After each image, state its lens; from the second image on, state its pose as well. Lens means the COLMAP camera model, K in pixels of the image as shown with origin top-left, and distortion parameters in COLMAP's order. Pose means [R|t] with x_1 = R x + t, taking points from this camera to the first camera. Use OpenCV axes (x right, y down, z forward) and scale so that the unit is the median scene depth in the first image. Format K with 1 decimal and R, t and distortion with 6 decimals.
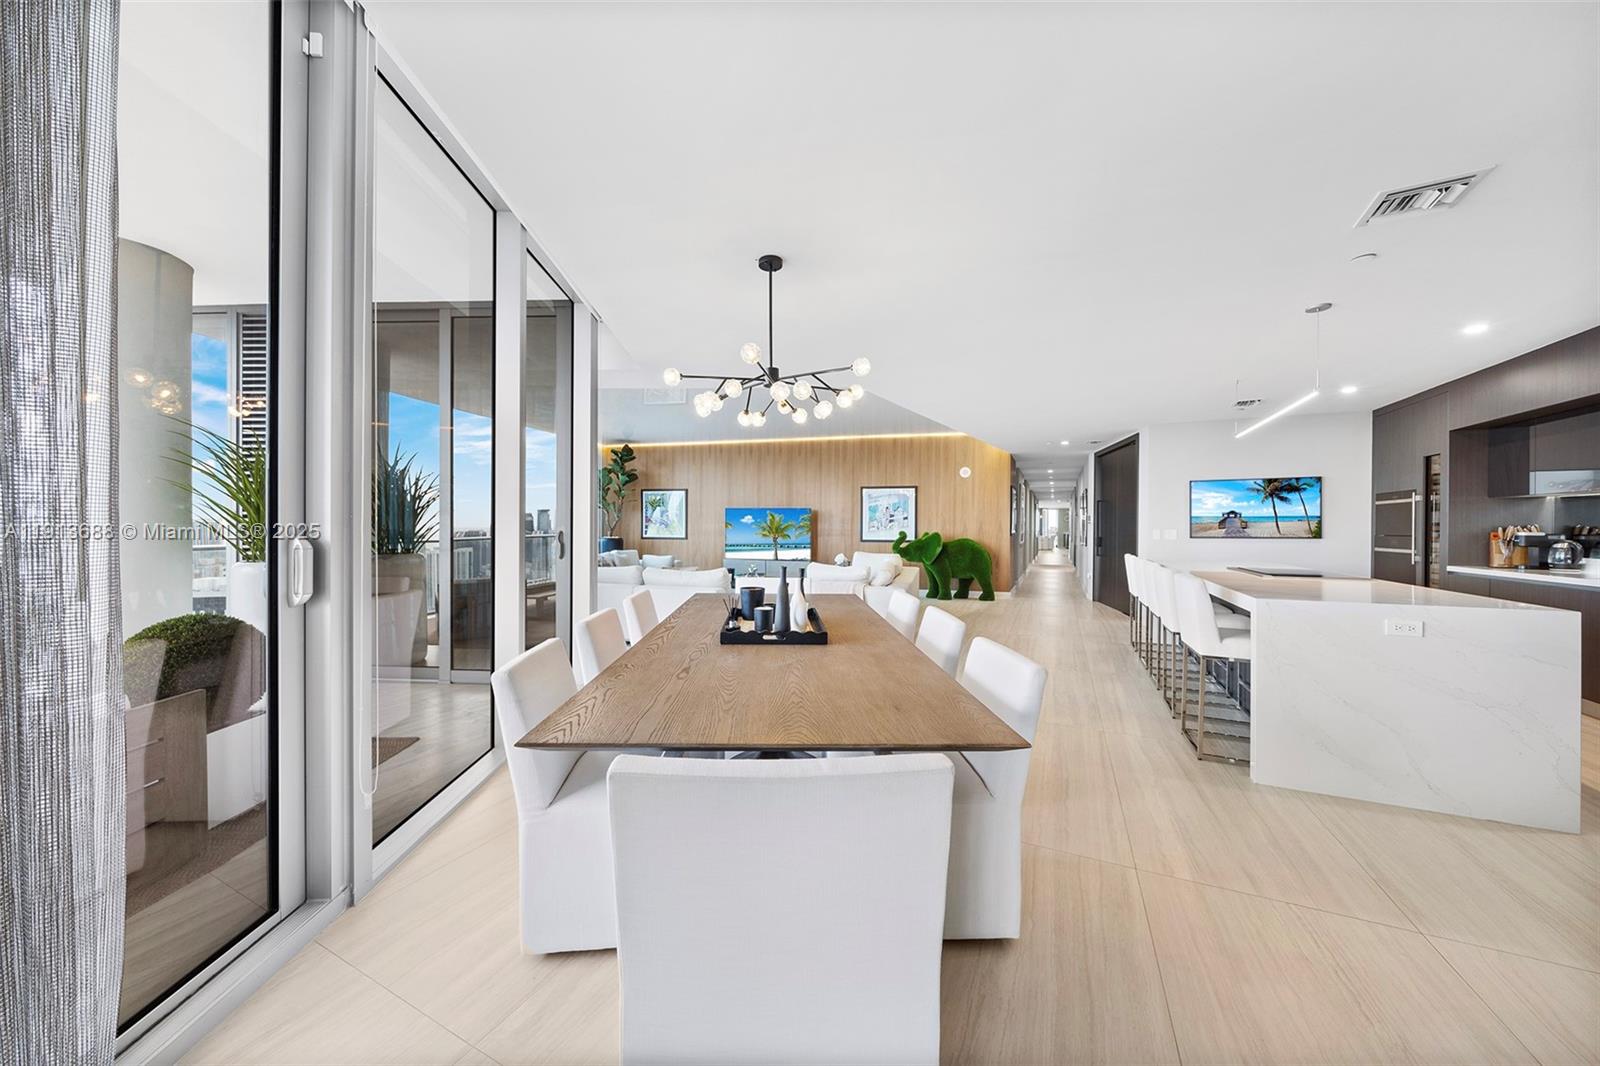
lens RADIAL K [[546.2, 0, 792.6], [0, 546.2, 533.7], [0, 0, 1]] dist [-0.004110, -0.000101]
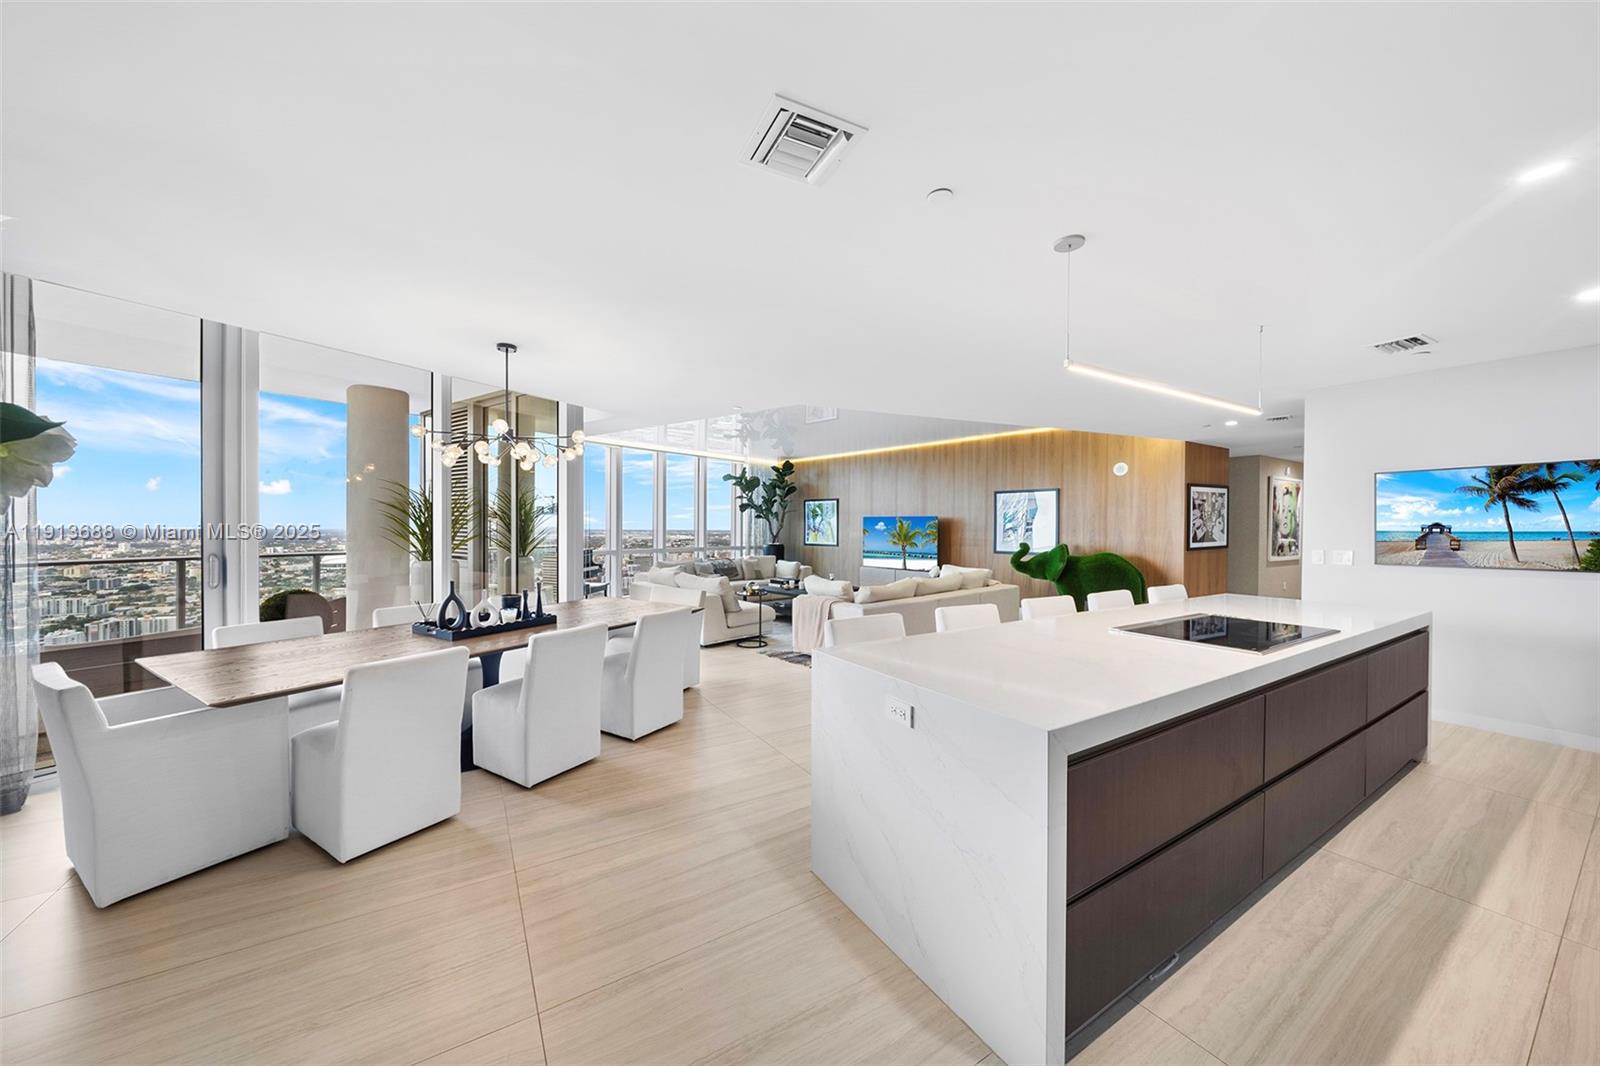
lens RADIAL K [[546.2, 0, 792.6], [0, 546.2, 533.7], [0, 0, 1]] dist [-0.004110, -0.000101]
pose [[0.842761, 0.005824, -0.538256, 0.344237], [-0.007333, 0.999973, -0.000663, -0.014583], [0.538238, 0.004506, 0.842781, 0.075187]]
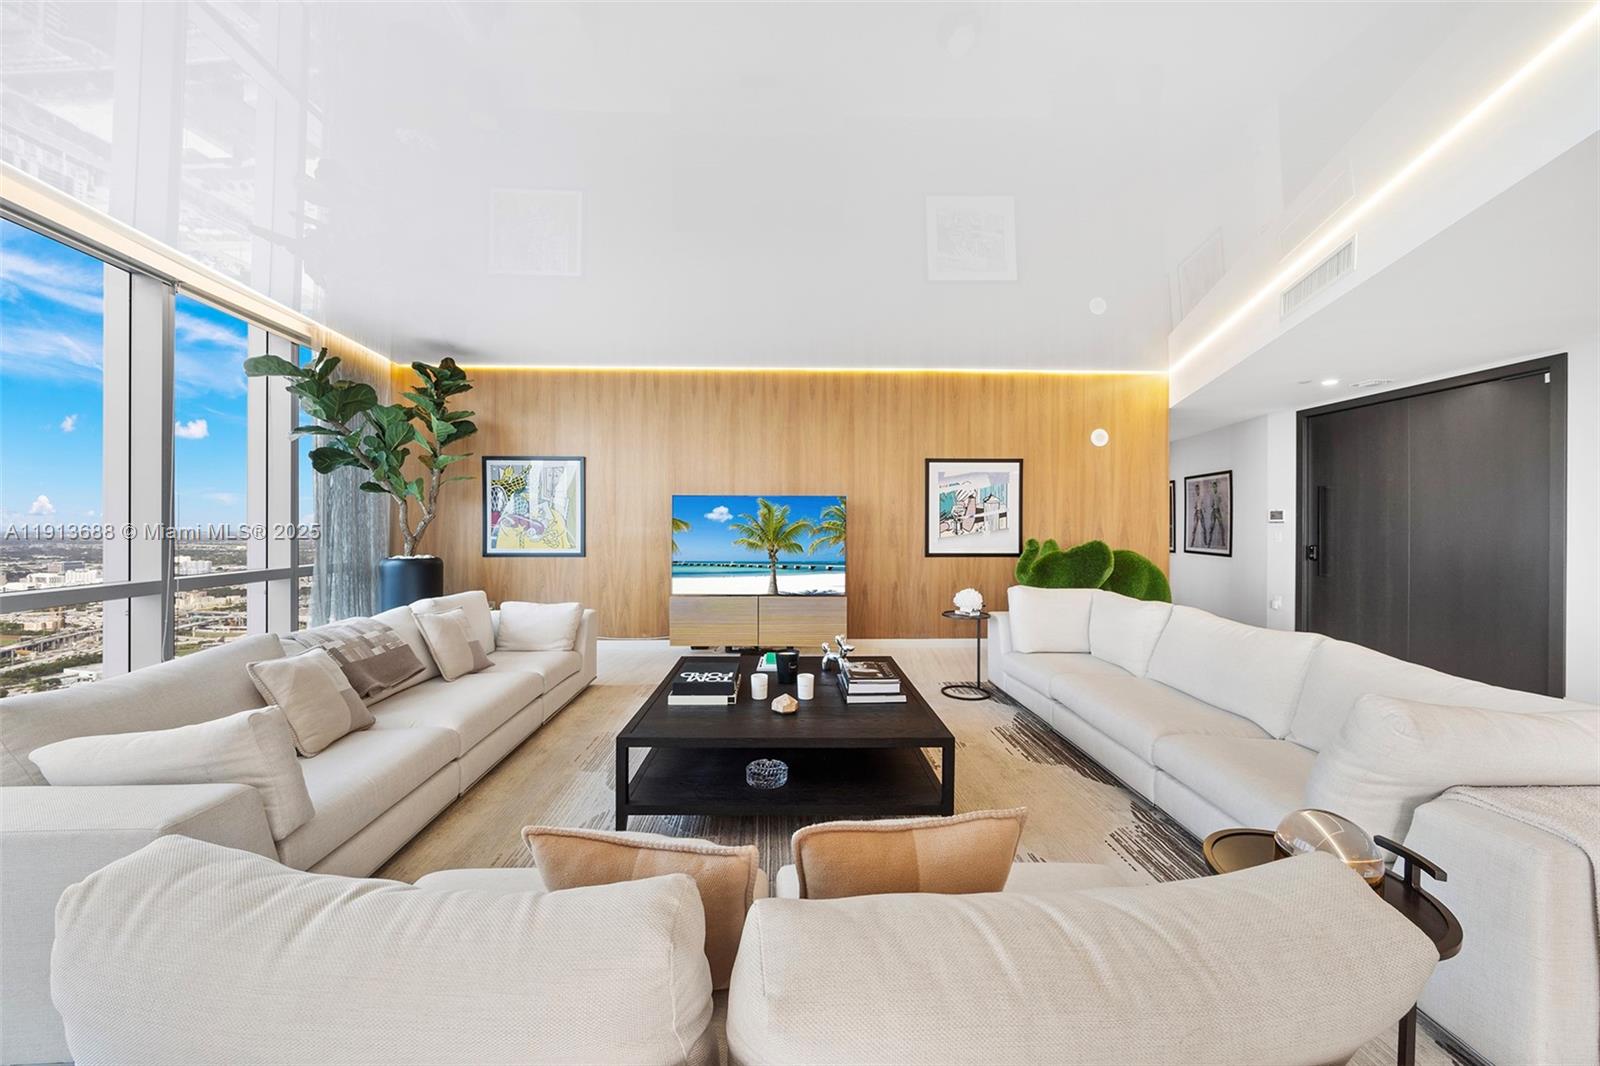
lens RADIAL K [[547.2, 0, 793.9], [0, 547.2, 528.1], [0, 0, 1]] dist [-0.006521, 0.000071]
pose [[0.960452, -0.006416, 0.278371, -0.170294], [0.007861, 0.999961, -0.004074, -0.014069], [-0.278334, 0.006101, 0.960465, 0.525371]]
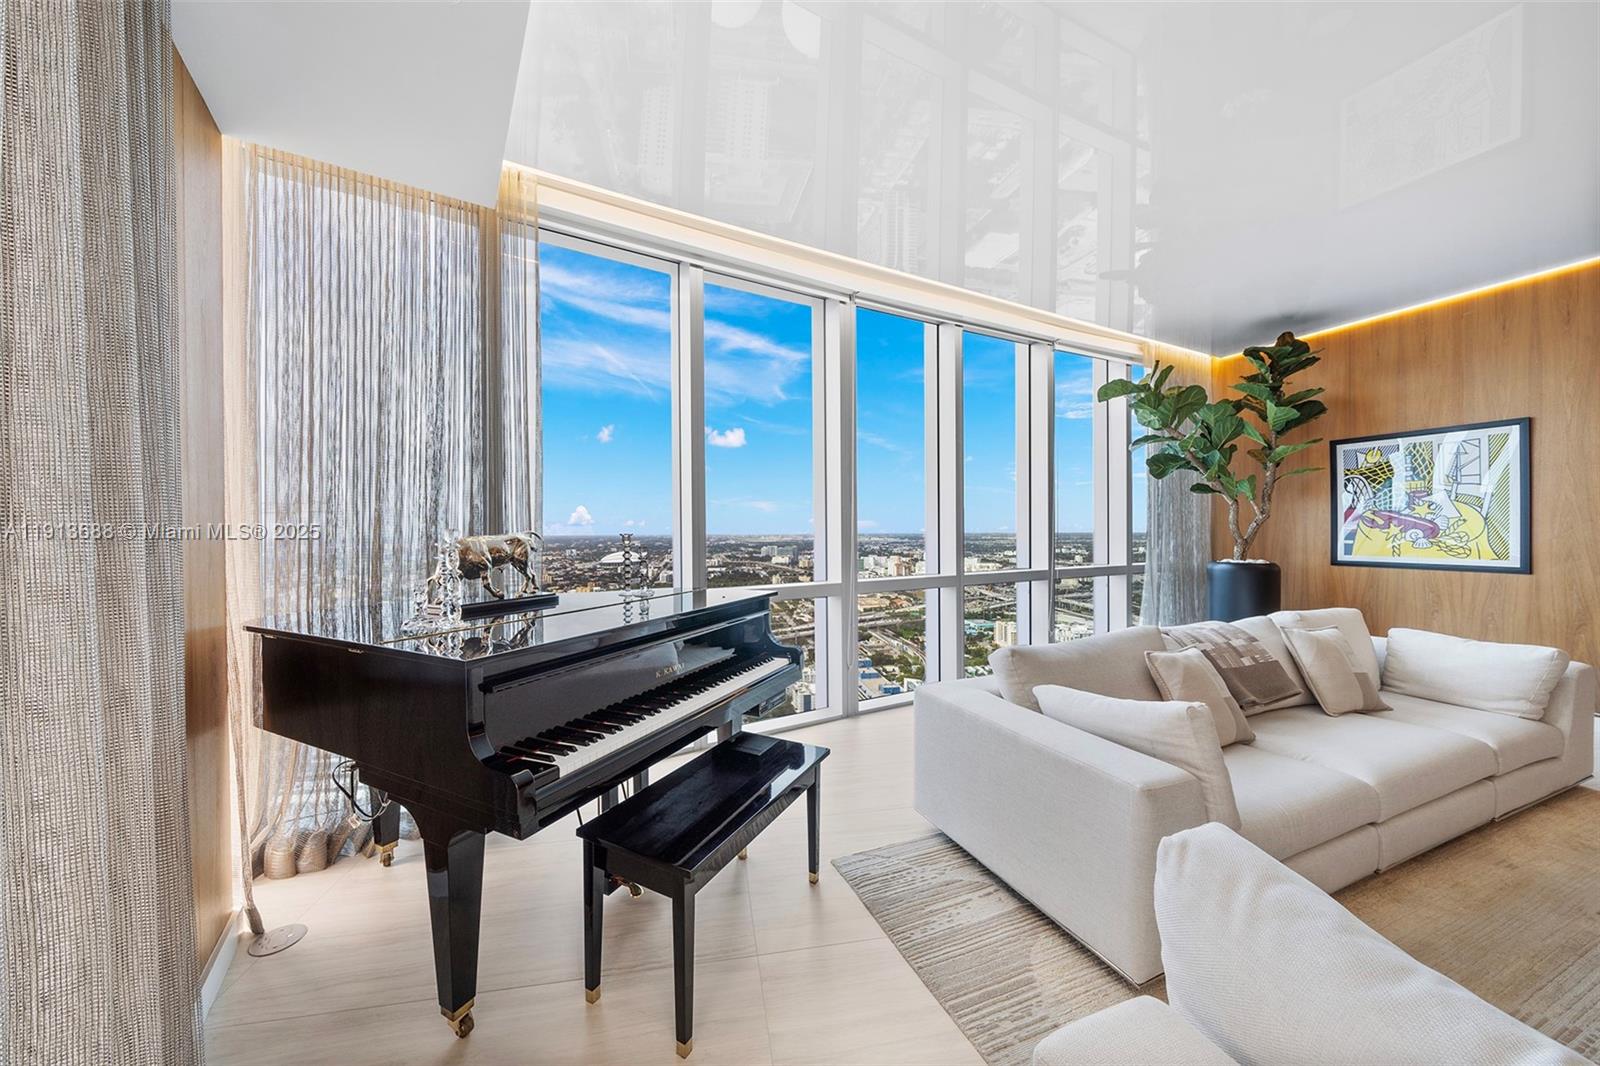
lens RADIAL K [[546.2, 0, 792.6], [0, 546.2, 533.7], [0, 0, 1]] dist [-0.004110, -0.000101]
pose [[0.585153, -0.004343, -0.810911, -0.217491], [0.001563, 0.999990, -0.004227, -0.014241], [0.810921, 0.001206, 0.585154, 0.525010]]
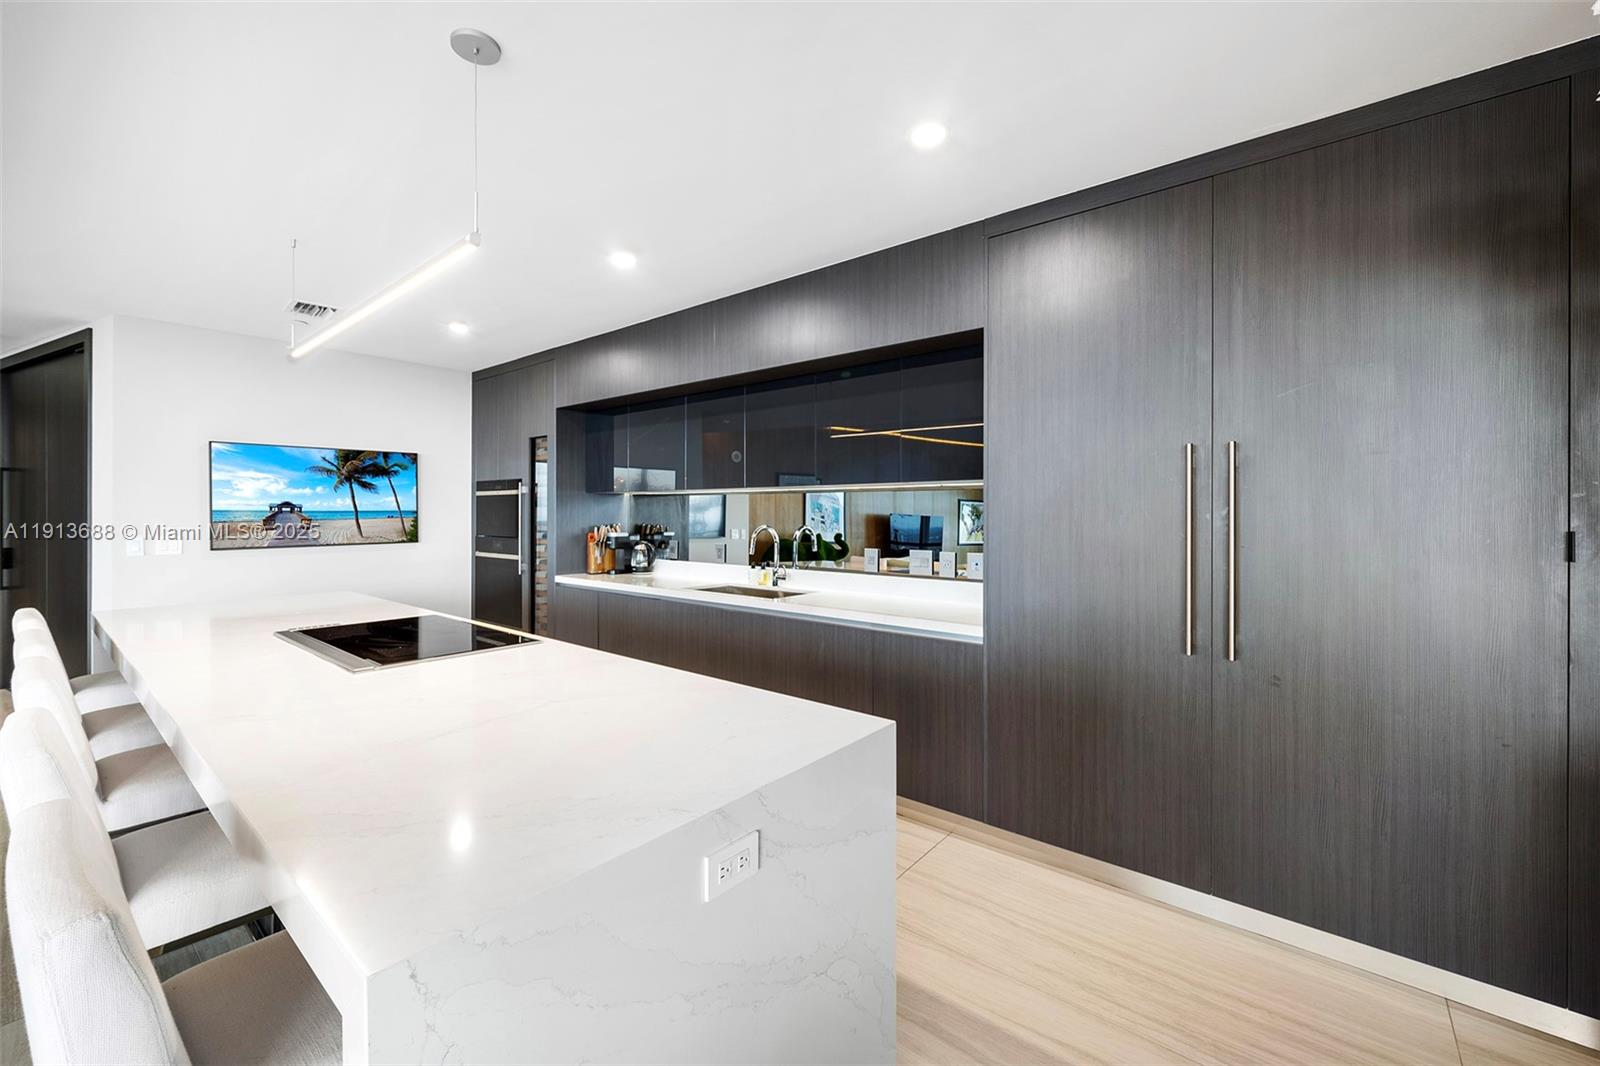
lens RADIAL K [[653.4, 0, 803.0], [0, 653.4, 512.1], [0, 0, 1]] dist [0.003187, 0.000012]
pose [[0.225417, -0.002397, 0.974260, 0.164355], [0.011177, 0.999938, -0.000126, -0.014896], [-0.974198, 0.010918, 0.225429, 0.200728]]
